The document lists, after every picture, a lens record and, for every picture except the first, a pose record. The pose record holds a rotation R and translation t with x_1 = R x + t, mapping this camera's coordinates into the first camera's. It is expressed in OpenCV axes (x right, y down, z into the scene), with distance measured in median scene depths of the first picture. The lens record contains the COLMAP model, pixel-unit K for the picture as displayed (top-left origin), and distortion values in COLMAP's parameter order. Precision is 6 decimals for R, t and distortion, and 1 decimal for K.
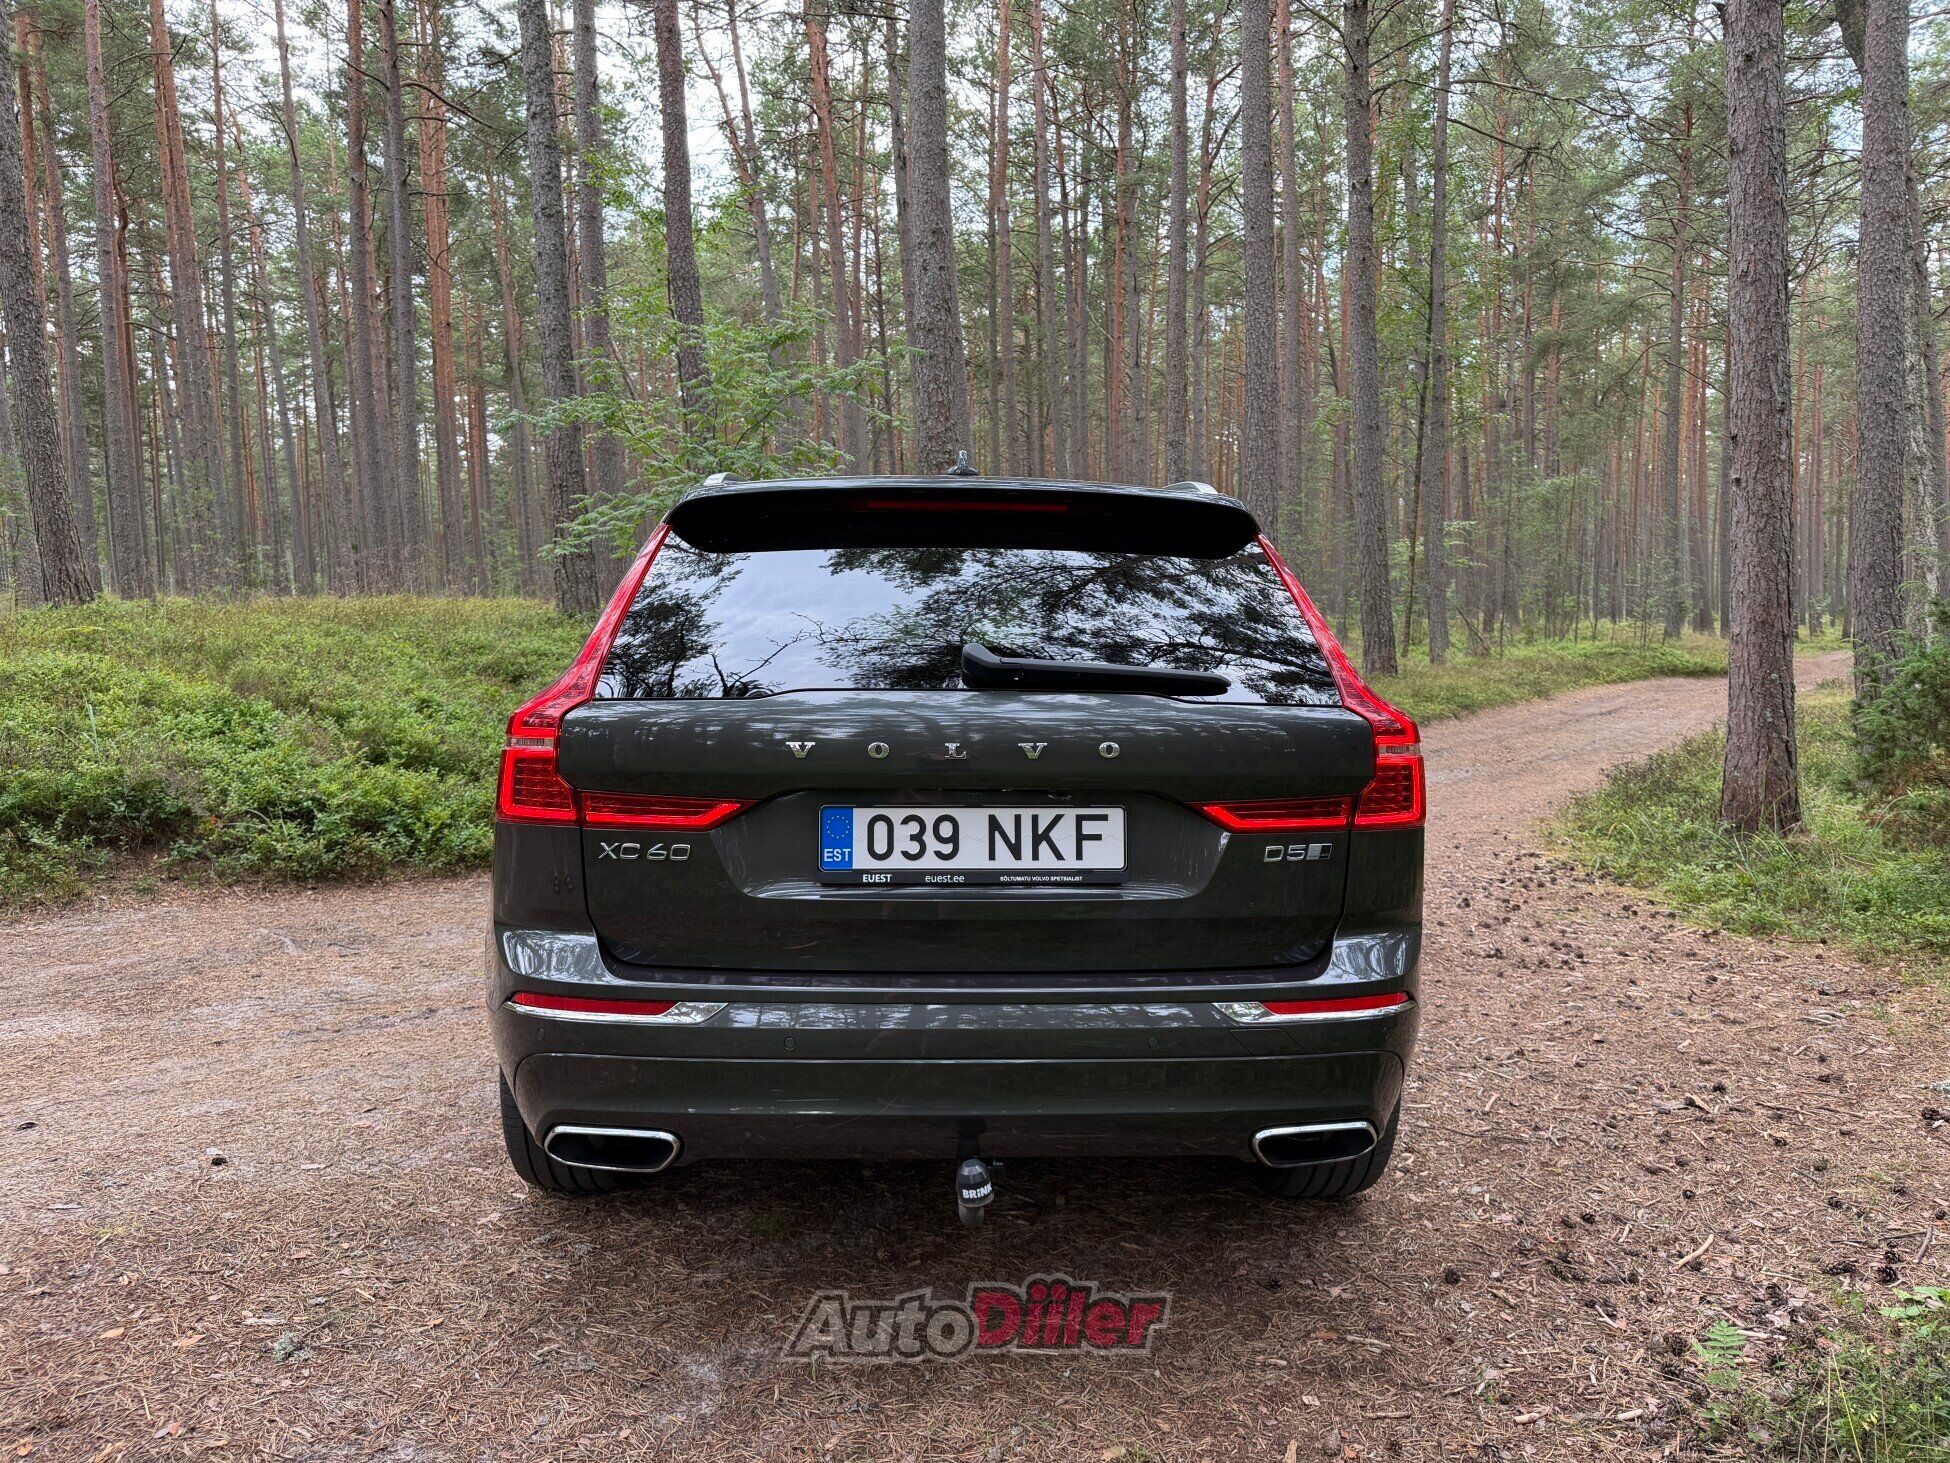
lens RADIAL K [[1347.5, 0, 967.4], [0, 1347.5, 734.2], [0, 0, 1]] dist [0.037565, -0.028064]
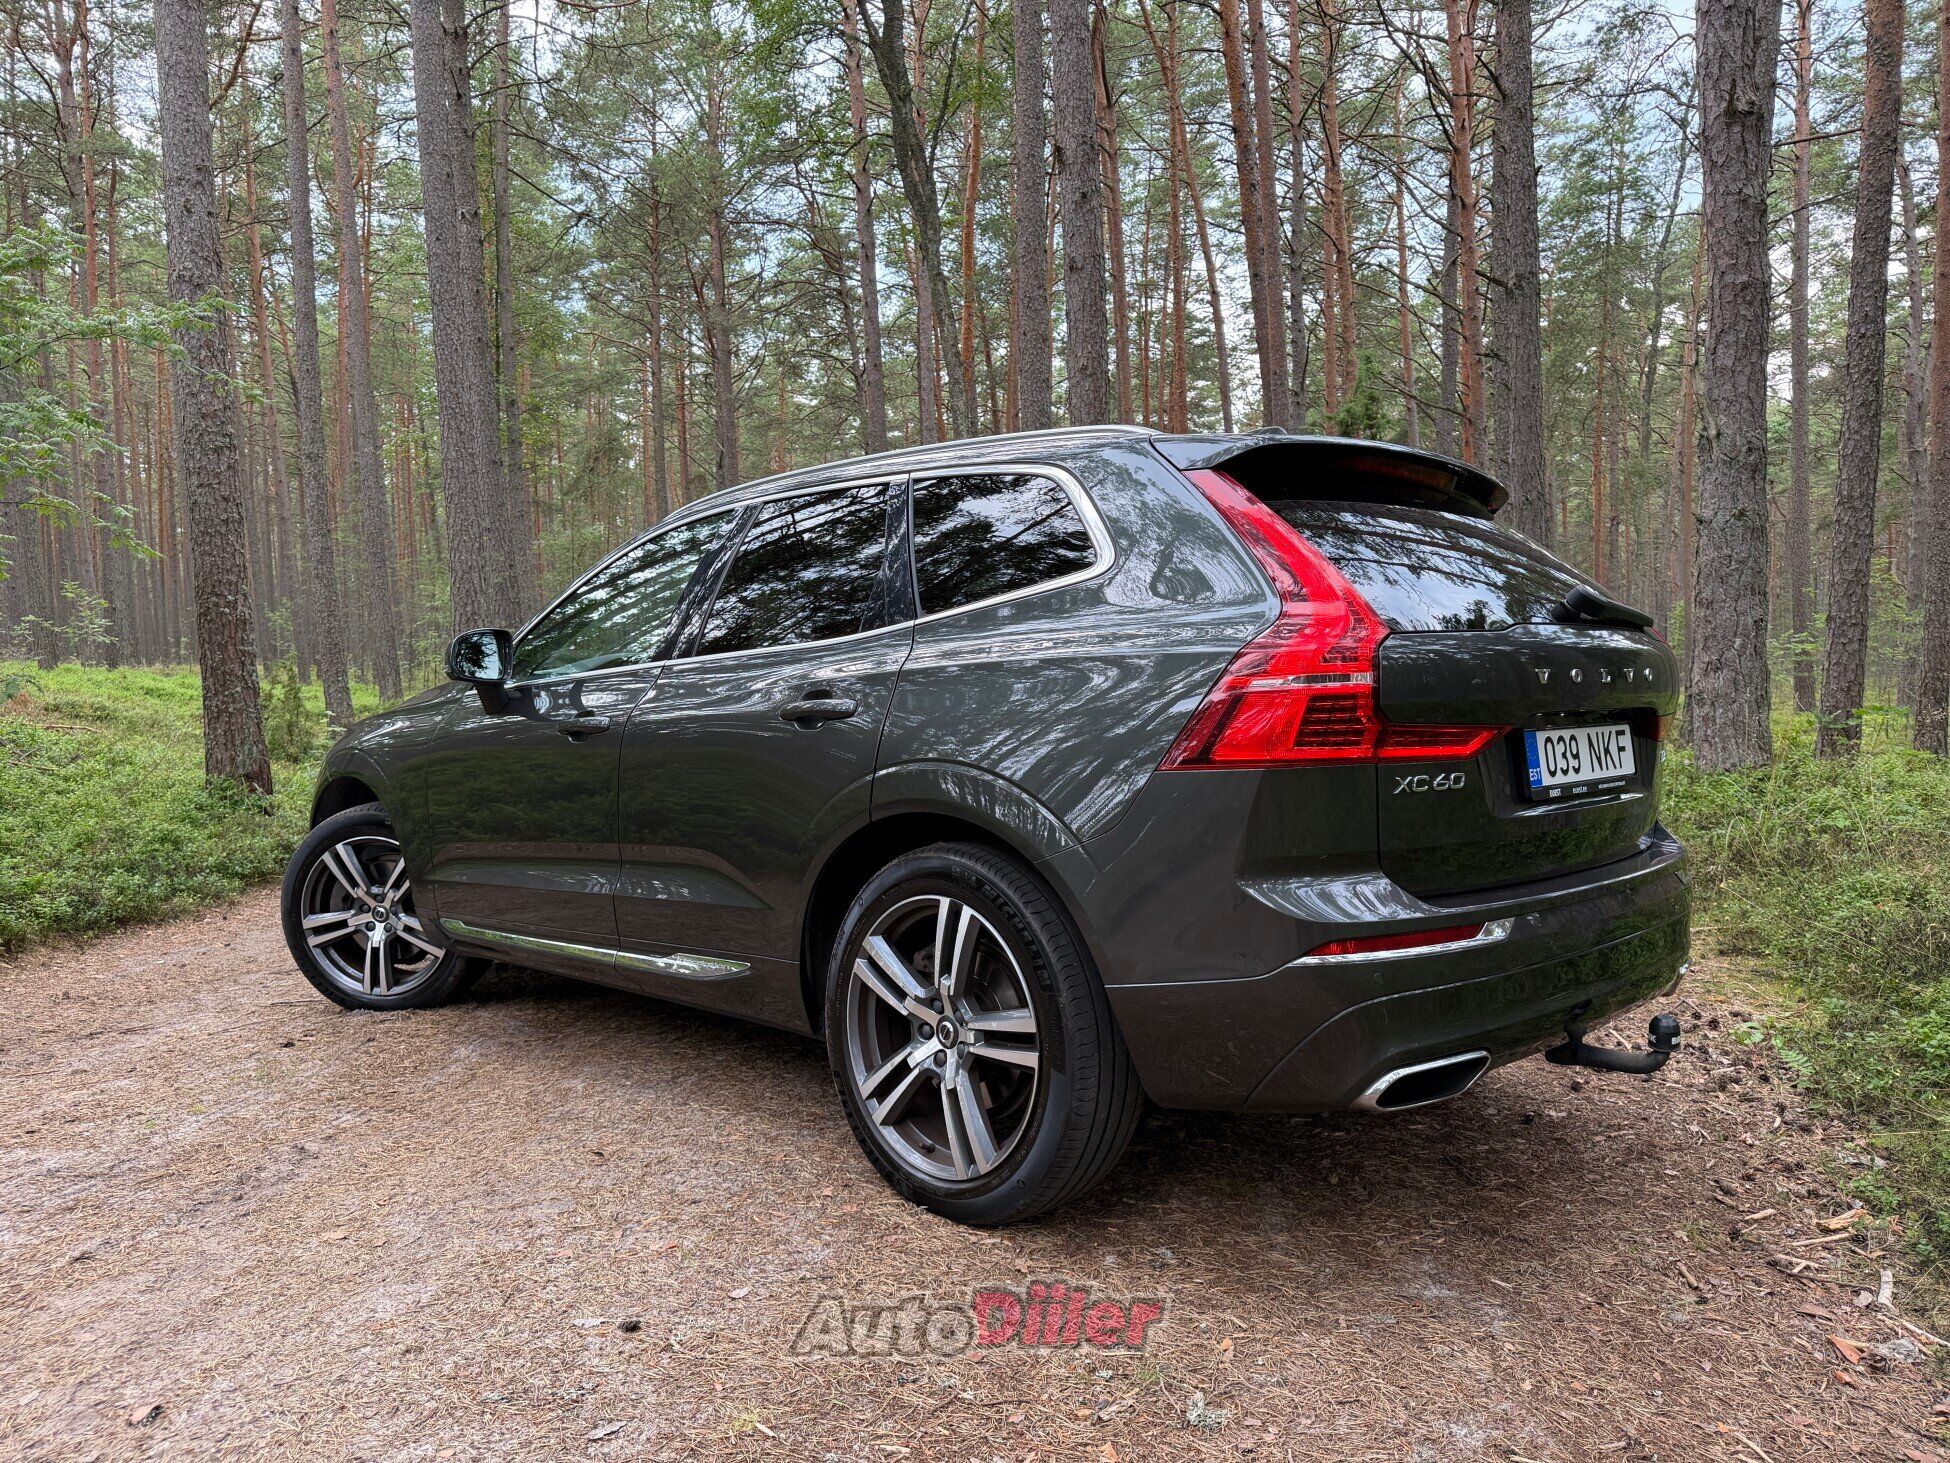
lens RADIAL K [[1347.5, 0, 972.2], [0, 1347.5, 726.3], [0, 0, 1]] dist [0.037565, -0.028064]
pose [[0.759324, -0.032583, 0.649896, -1.147706], [0.057419, 0.998205, -0.017041, 0.042723], [-0.648174, 0.050256, 0.759832, 0.449369]]
